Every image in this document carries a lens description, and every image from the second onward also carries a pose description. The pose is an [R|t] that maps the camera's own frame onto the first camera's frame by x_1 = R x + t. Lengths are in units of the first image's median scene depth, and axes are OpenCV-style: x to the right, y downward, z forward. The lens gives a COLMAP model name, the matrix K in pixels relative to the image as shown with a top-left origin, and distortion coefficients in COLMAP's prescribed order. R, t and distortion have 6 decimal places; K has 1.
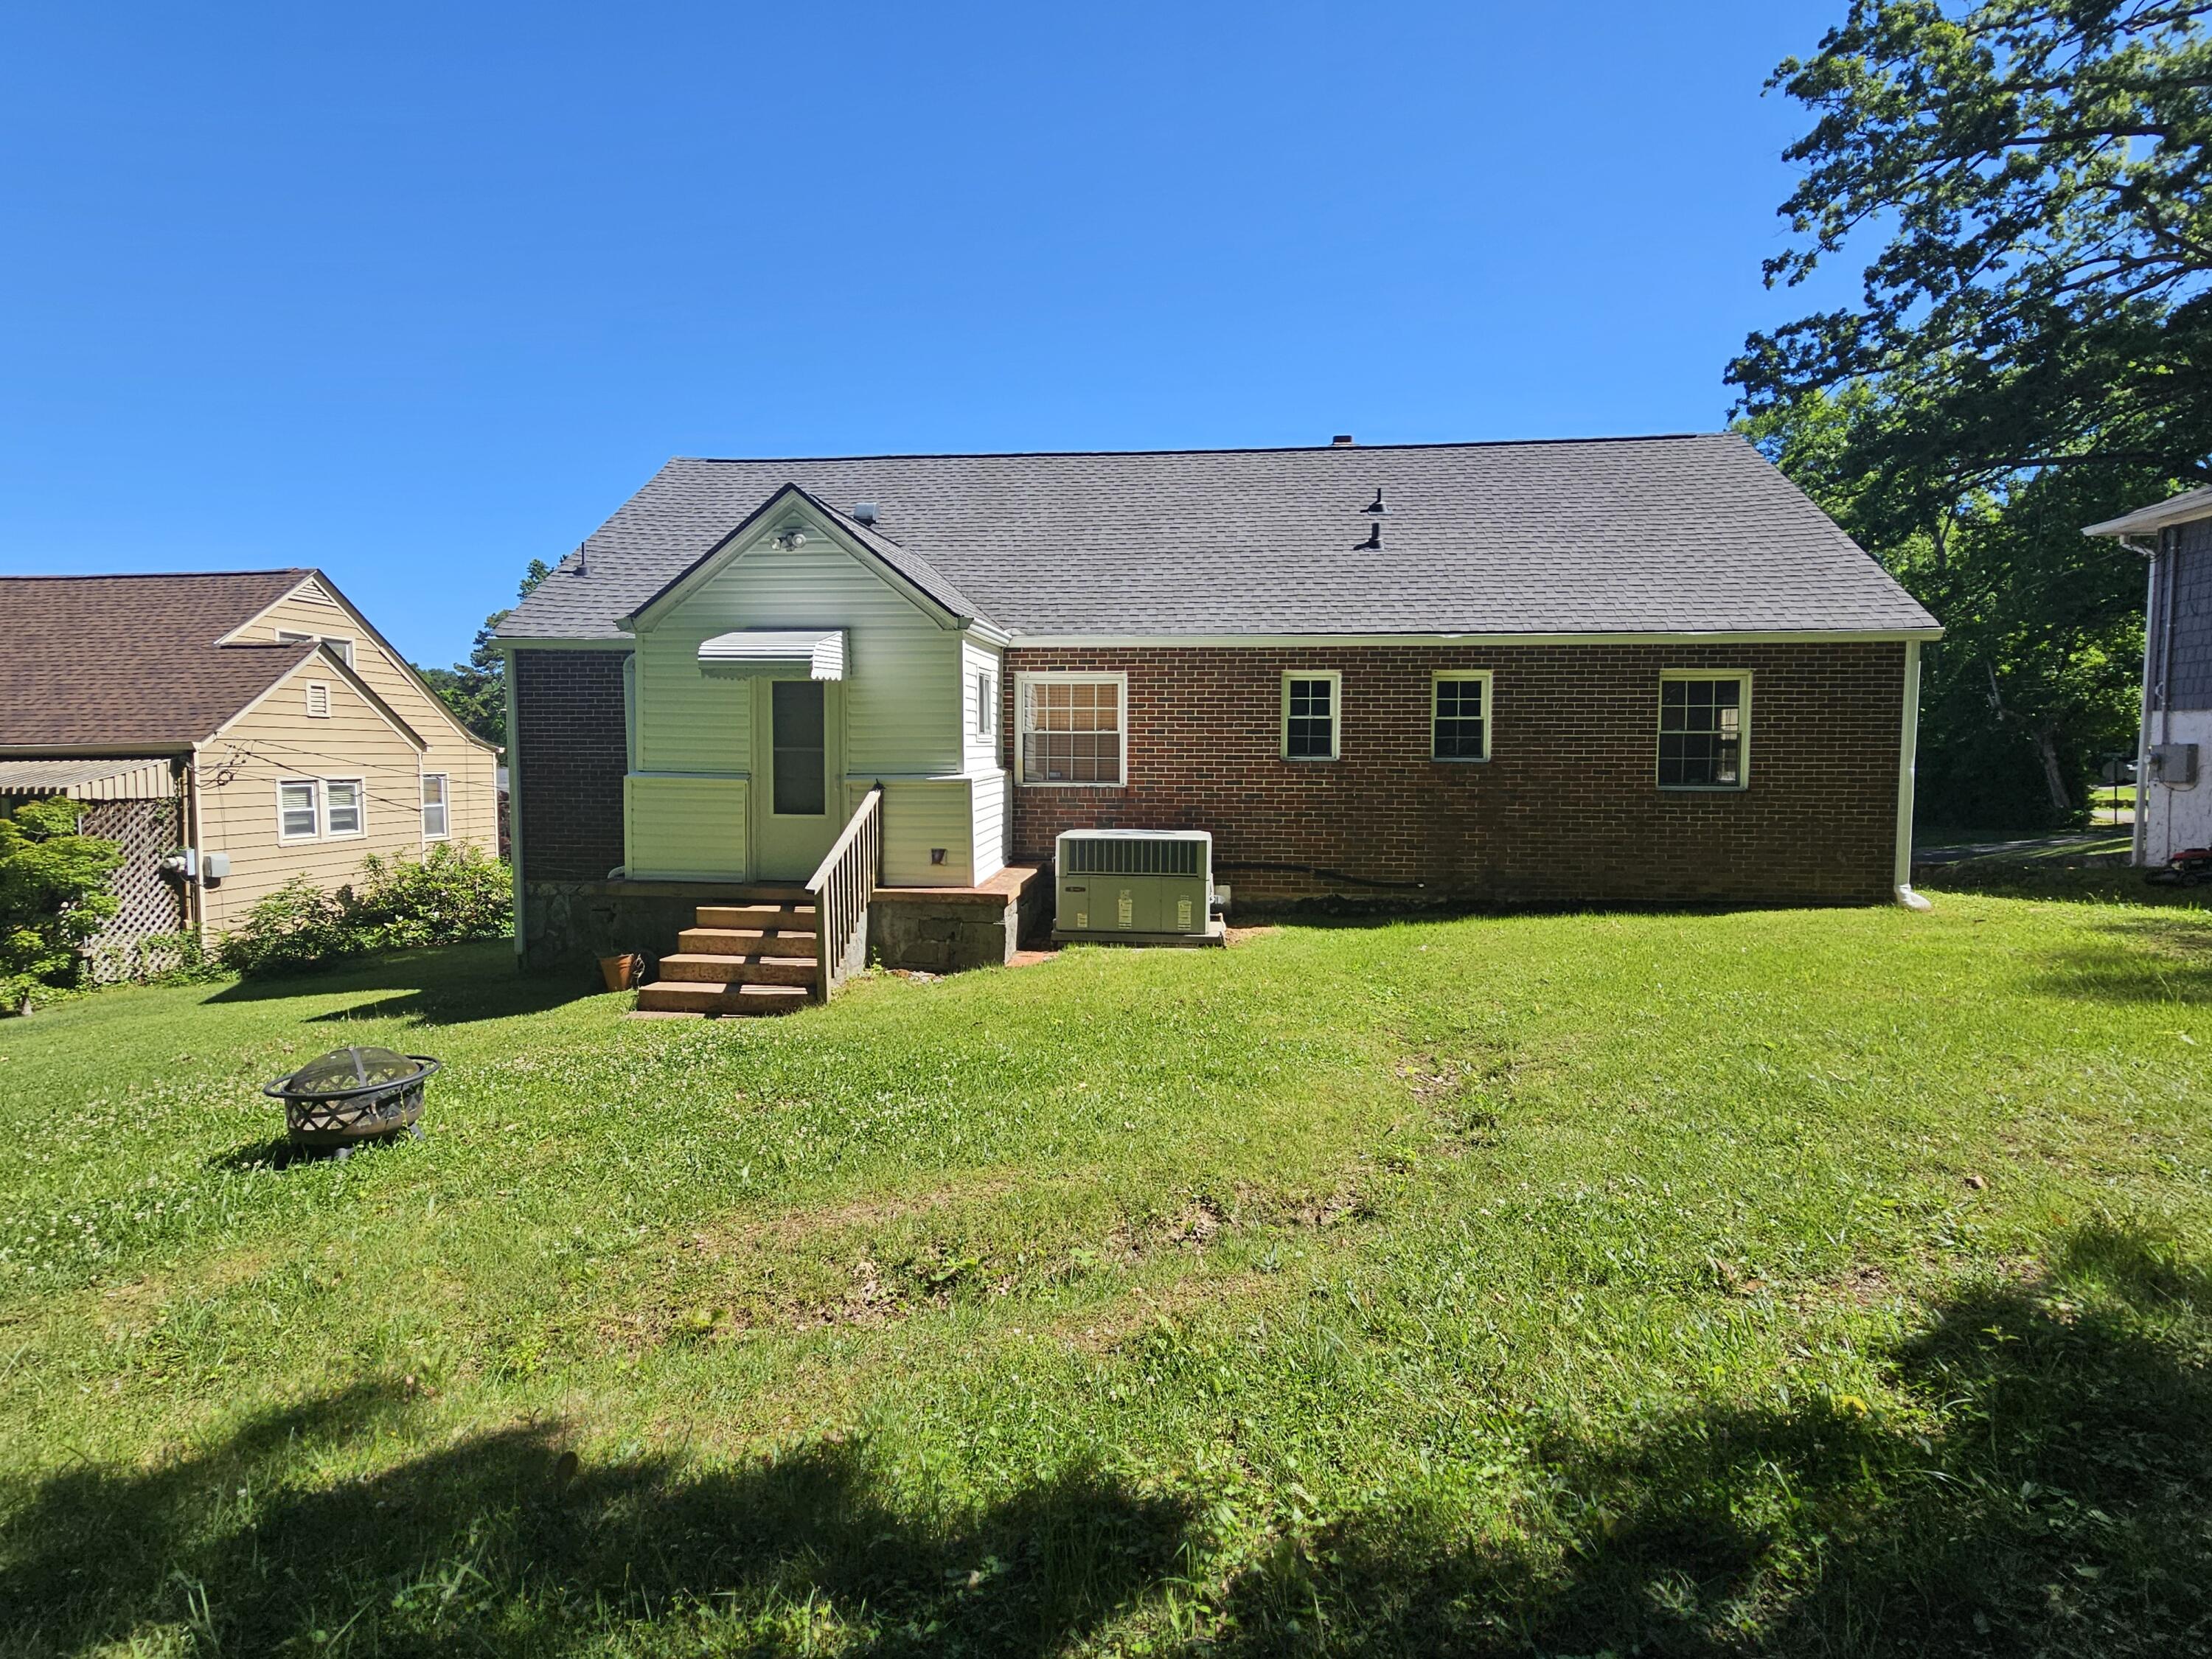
lens RADIAL K [[1043.7, 0, 1107.9], [0, 1043.7, 831.9], [0, 0, 1]] dist [-0.002876, -0.000359]
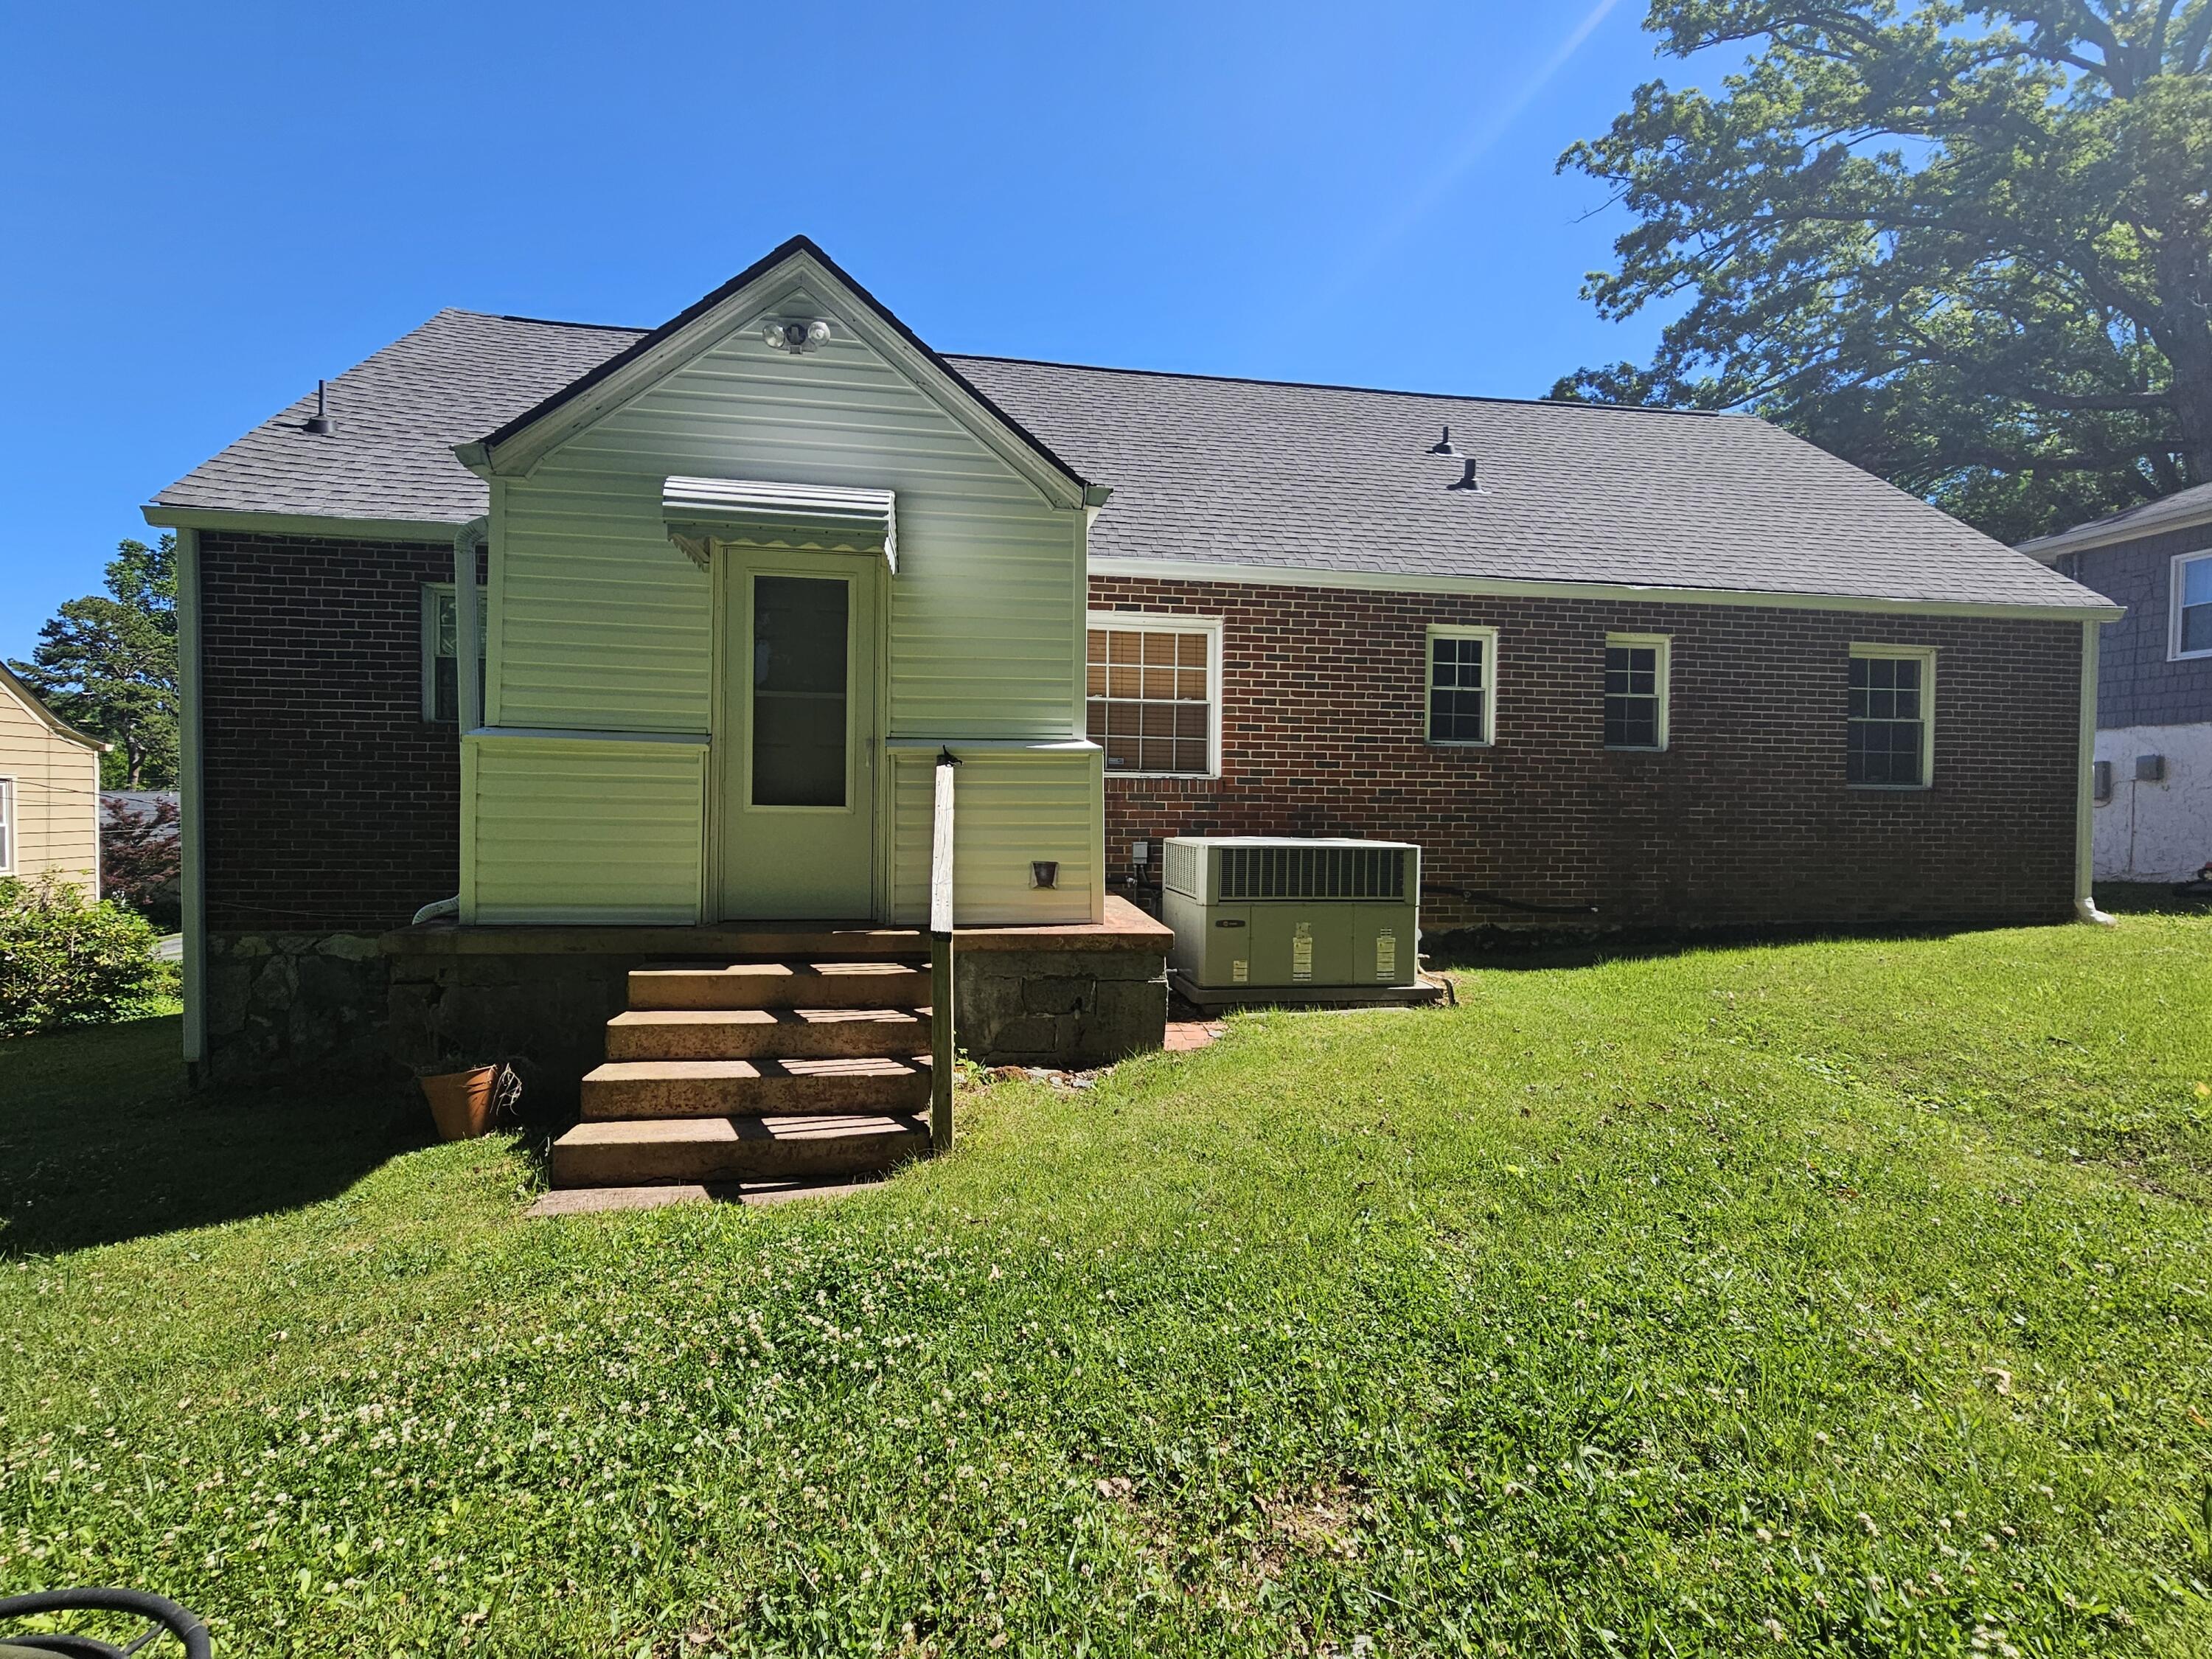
lens RADIAL K [[1043.7, 0, 1103.8], [0, 1043.7, 829.8], [0, 0, 1]] dist [-0.002876, -0.000359]
pose [[0.967211, 0.000738, 0.253974, -0.251431], [0.009094, 0.999254, -0.037538, 0.018277], [-0.253812, 0.038617, 0.966482, 0.352871]]
